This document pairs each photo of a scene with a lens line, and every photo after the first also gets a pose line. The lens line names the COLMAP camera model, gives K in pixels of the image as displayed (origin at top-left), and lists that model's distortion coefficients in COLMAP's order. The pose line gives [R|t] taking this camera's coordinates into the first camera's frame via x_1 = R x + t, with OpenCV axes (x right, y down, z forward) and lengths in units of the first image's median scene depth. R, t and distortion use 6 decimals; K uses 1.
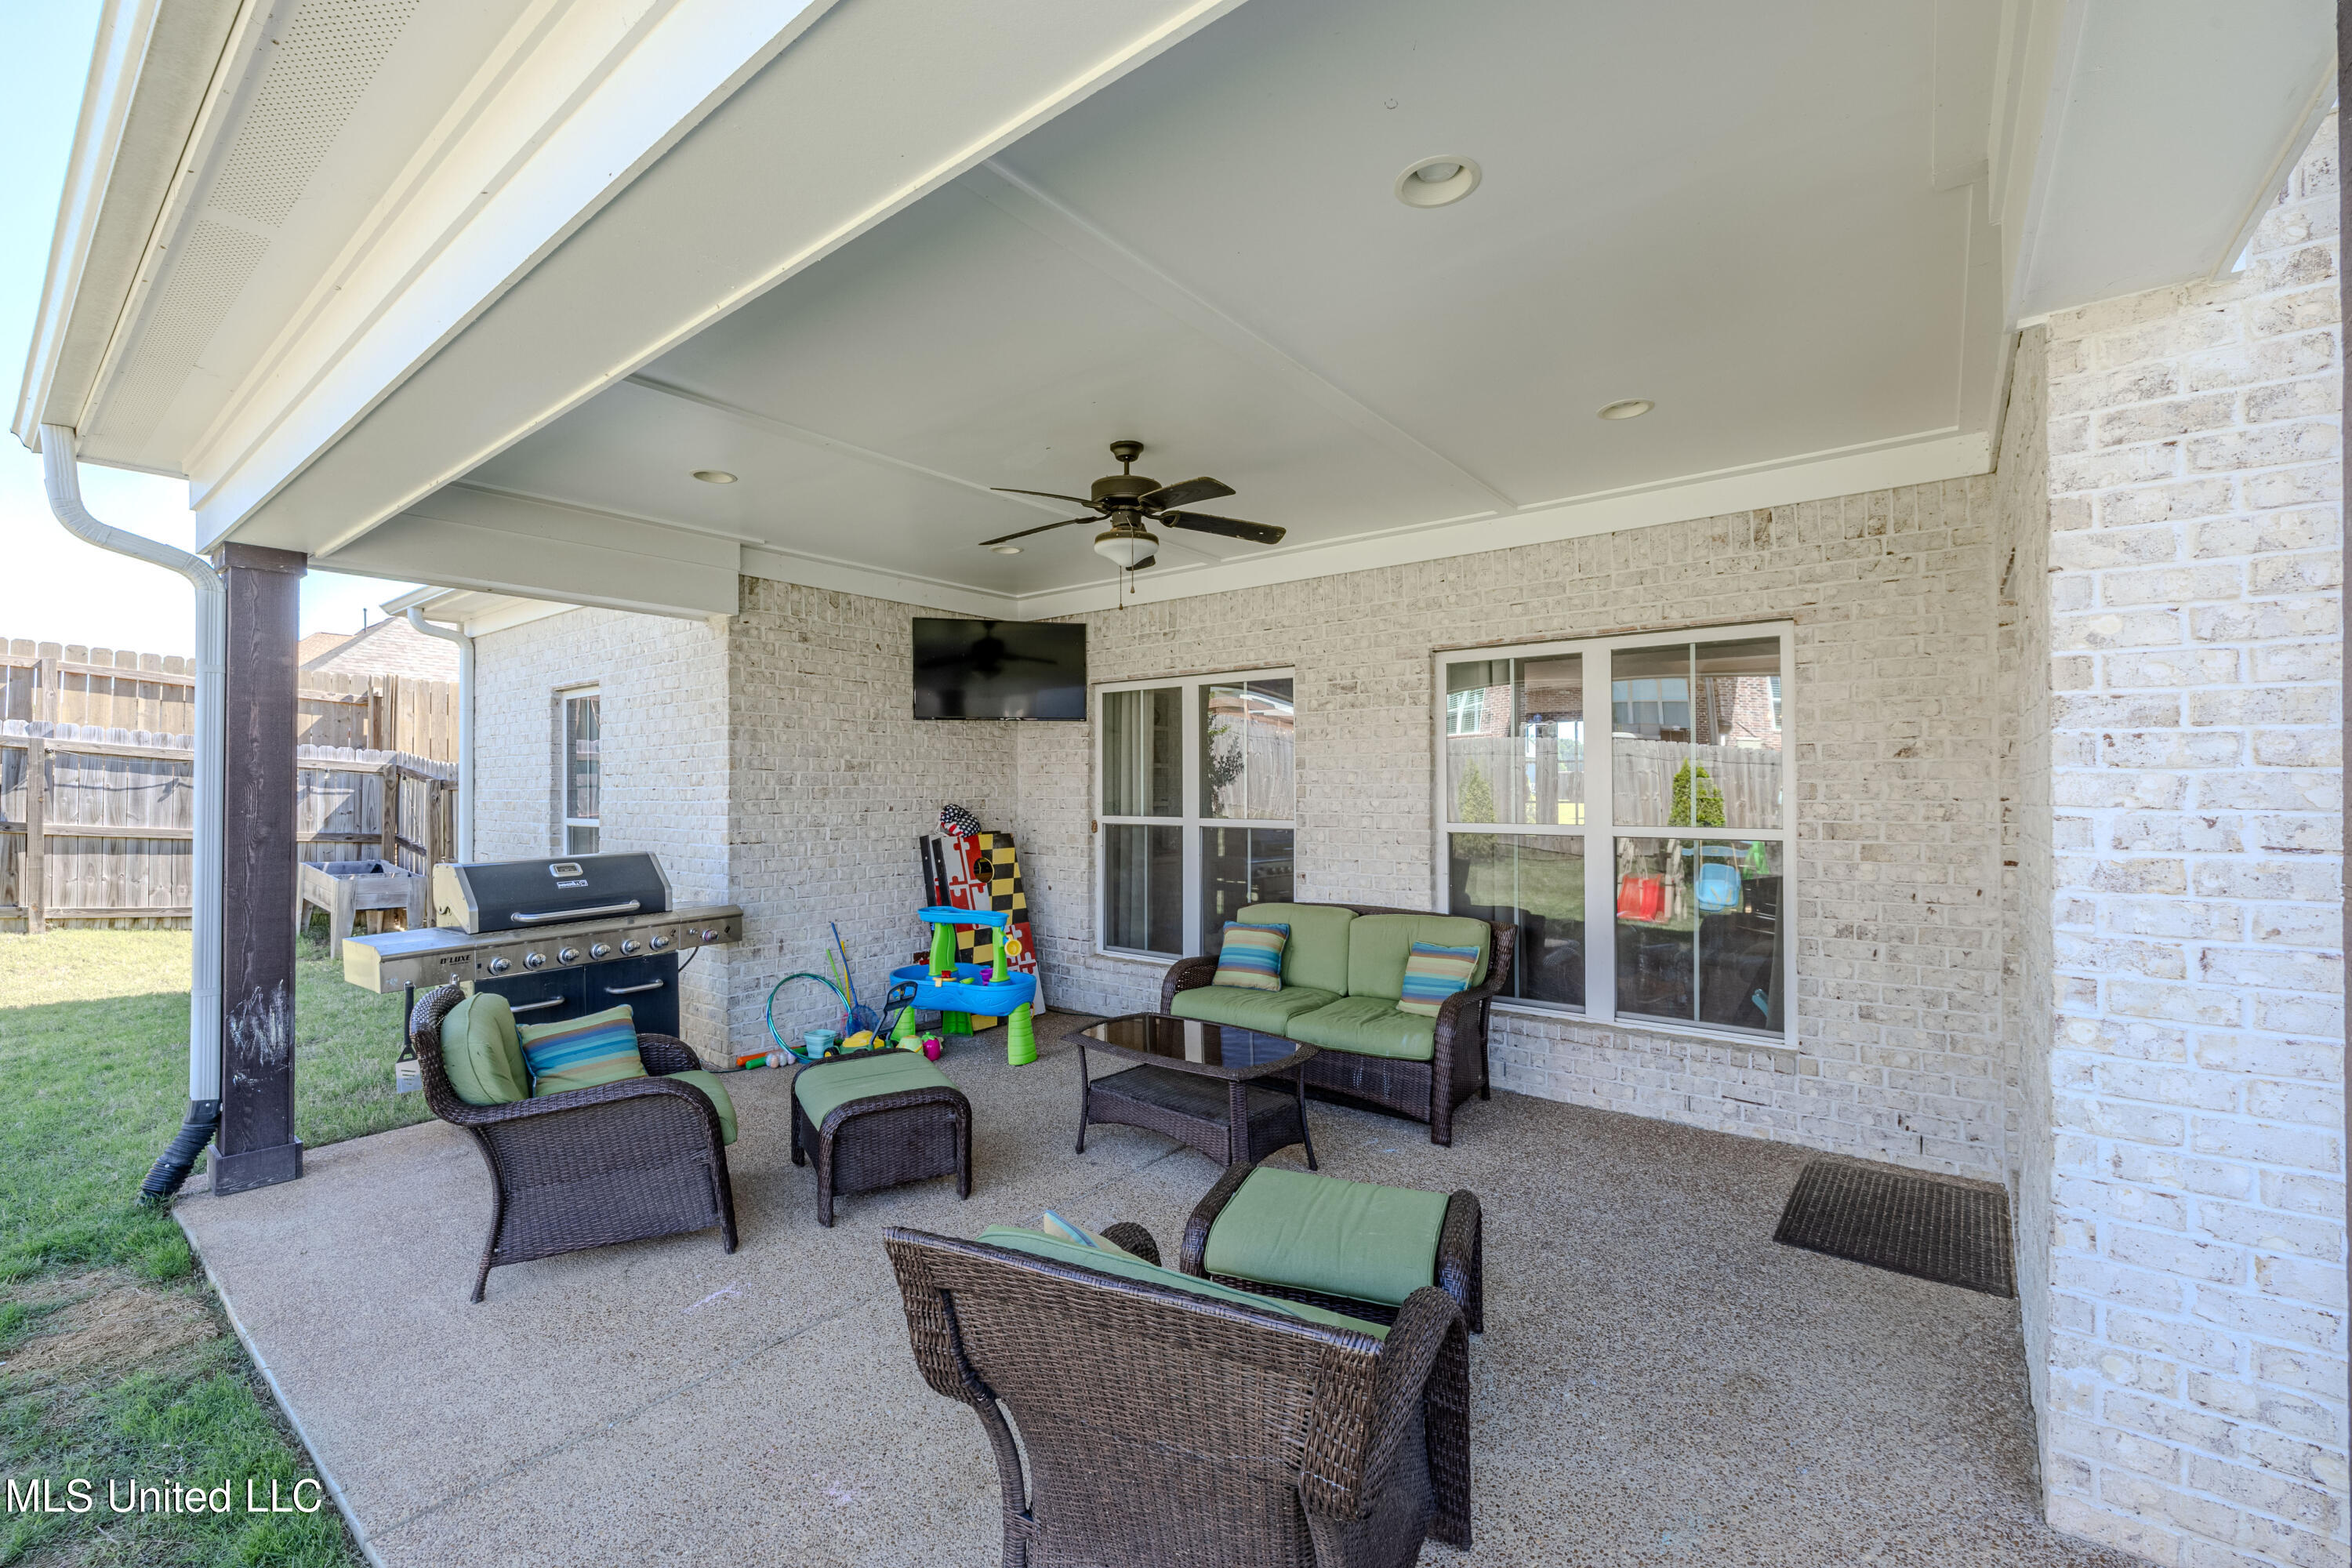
lens RADIAL K [[947.0, 0, 1176.0], [0, 947.0, 784.0], [0, 0, 1]] dist [0.000197, 0.000070]
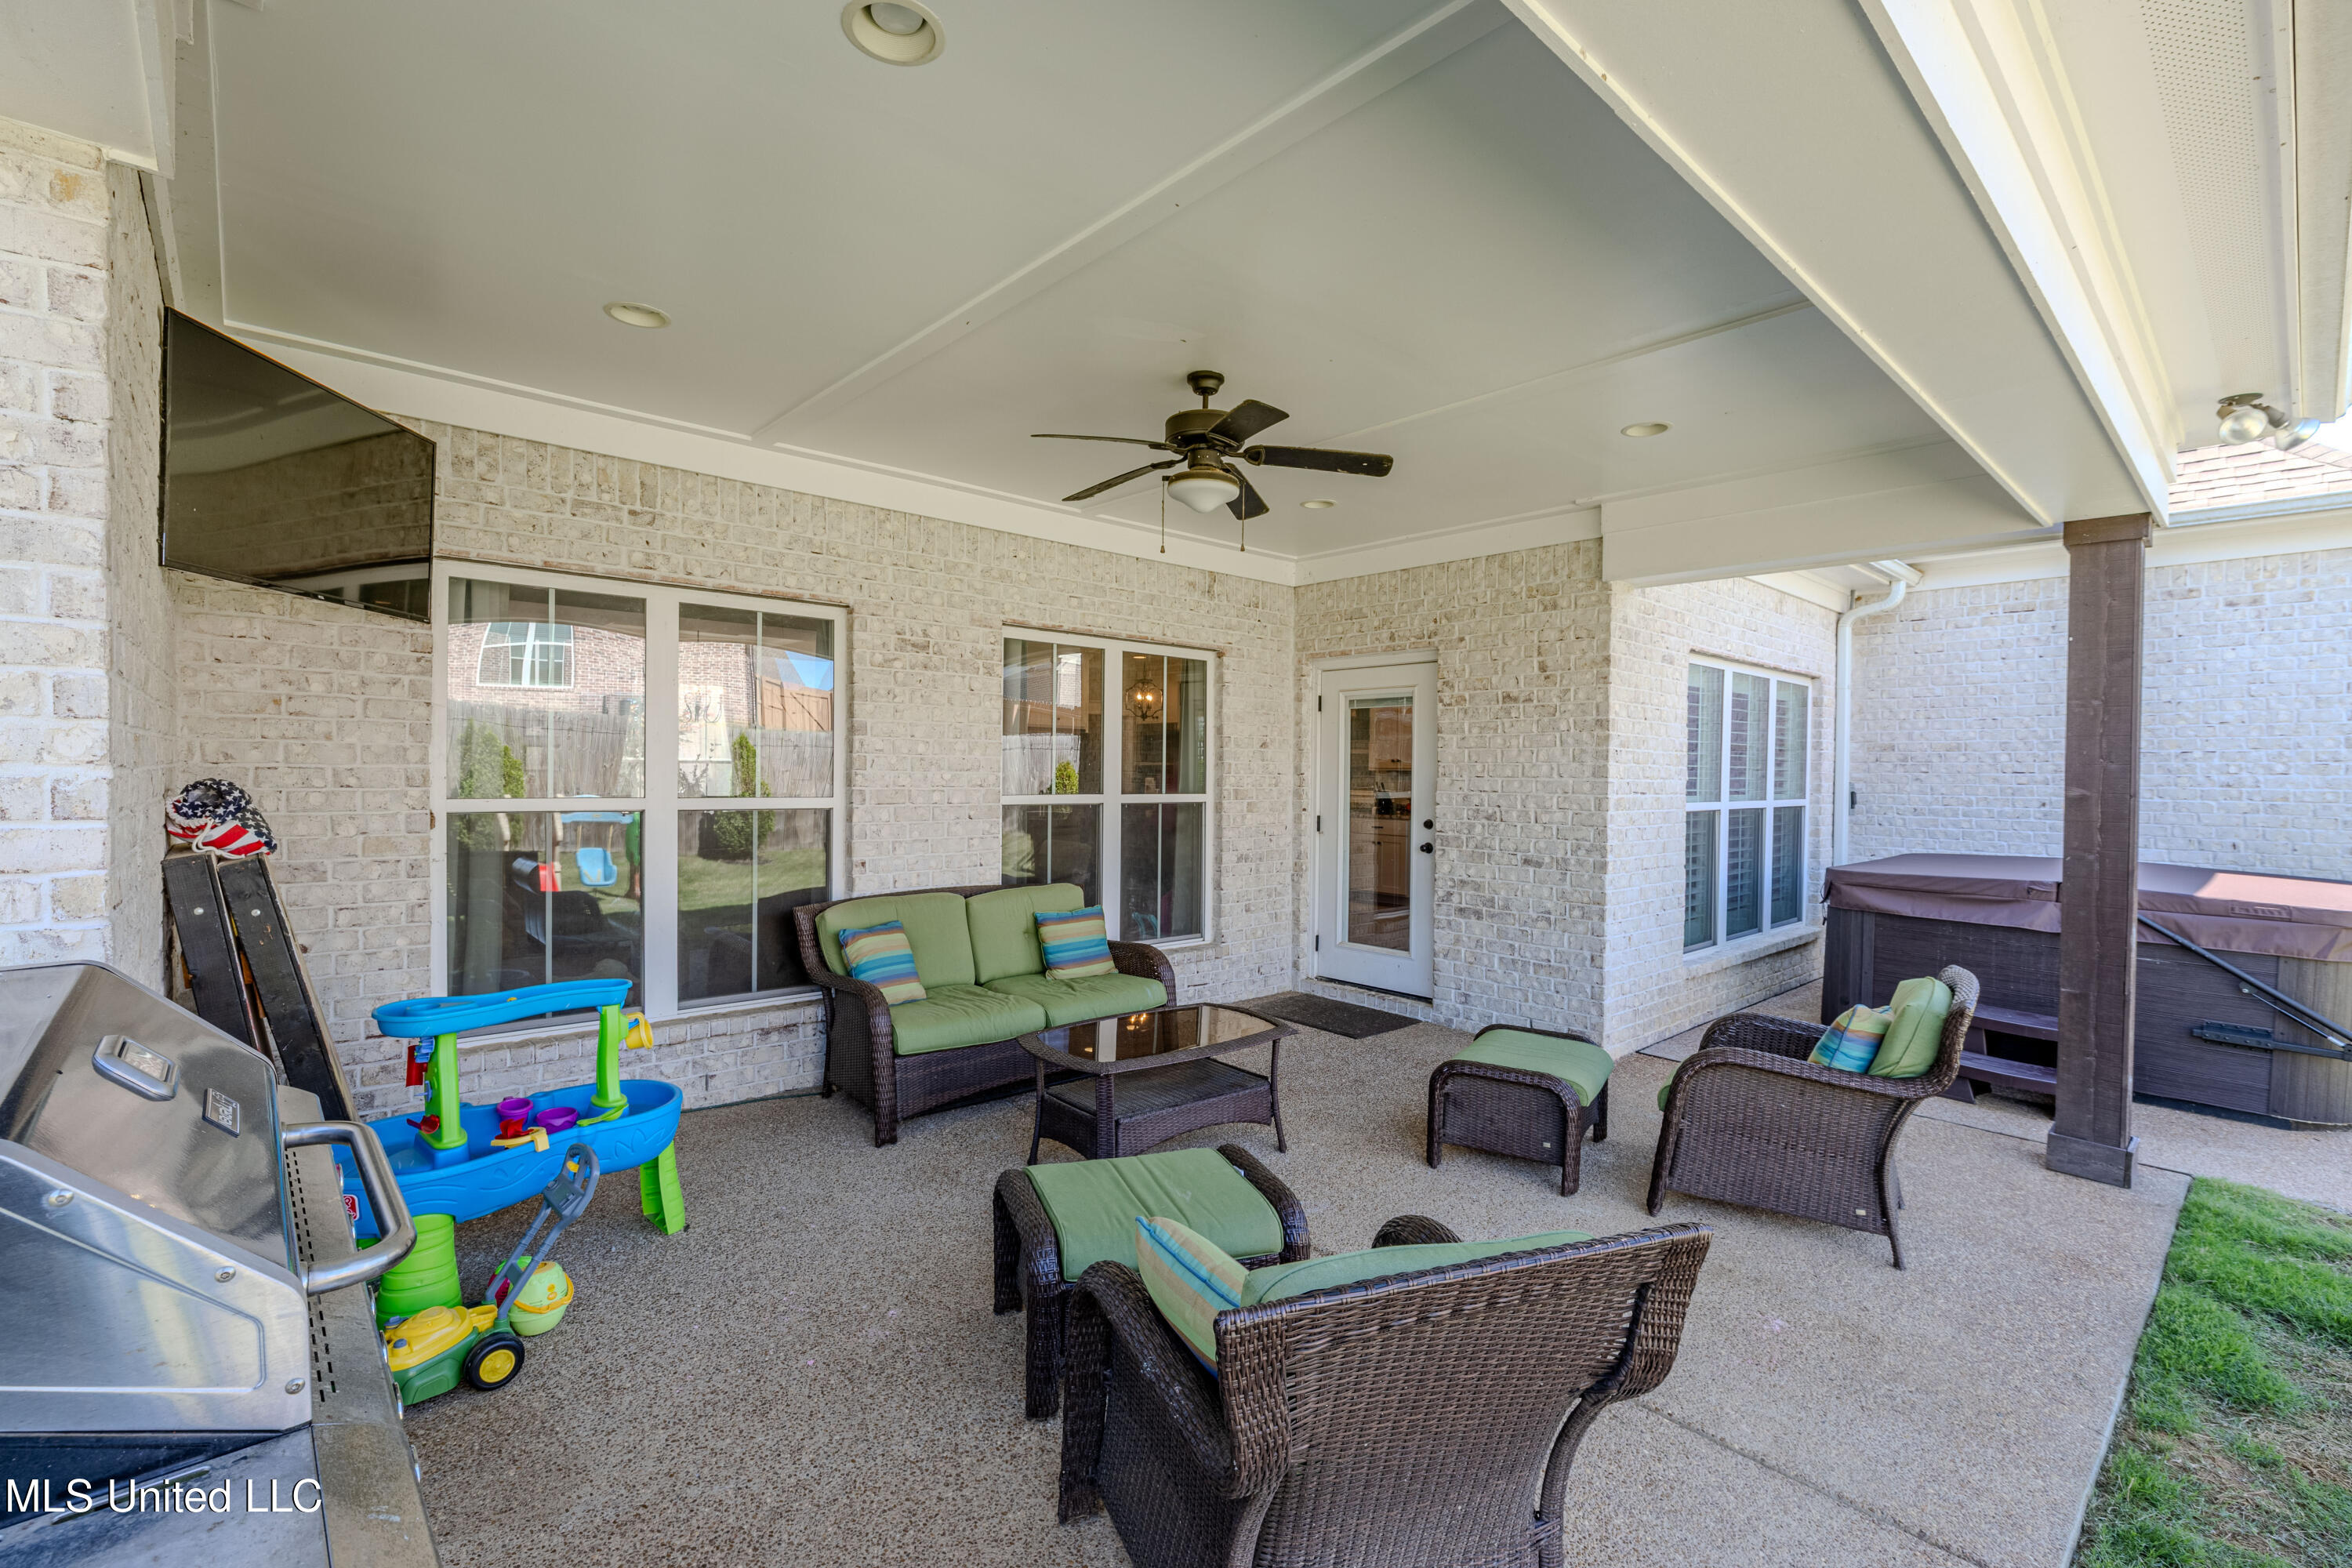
lens RADIAL K [[1054.3, 0, 1176.0], [0, 1054.3, 784.0], [0, 0, 1]] dist [-0.000048, -0.000041]
pose [[0.183803, -0.011756, 0.982893, -0.774588], [-0.024575, 0.999561, 0.016551, 0.005460], [-0.982656, -0.027197, 0.183433, 0.601783]]
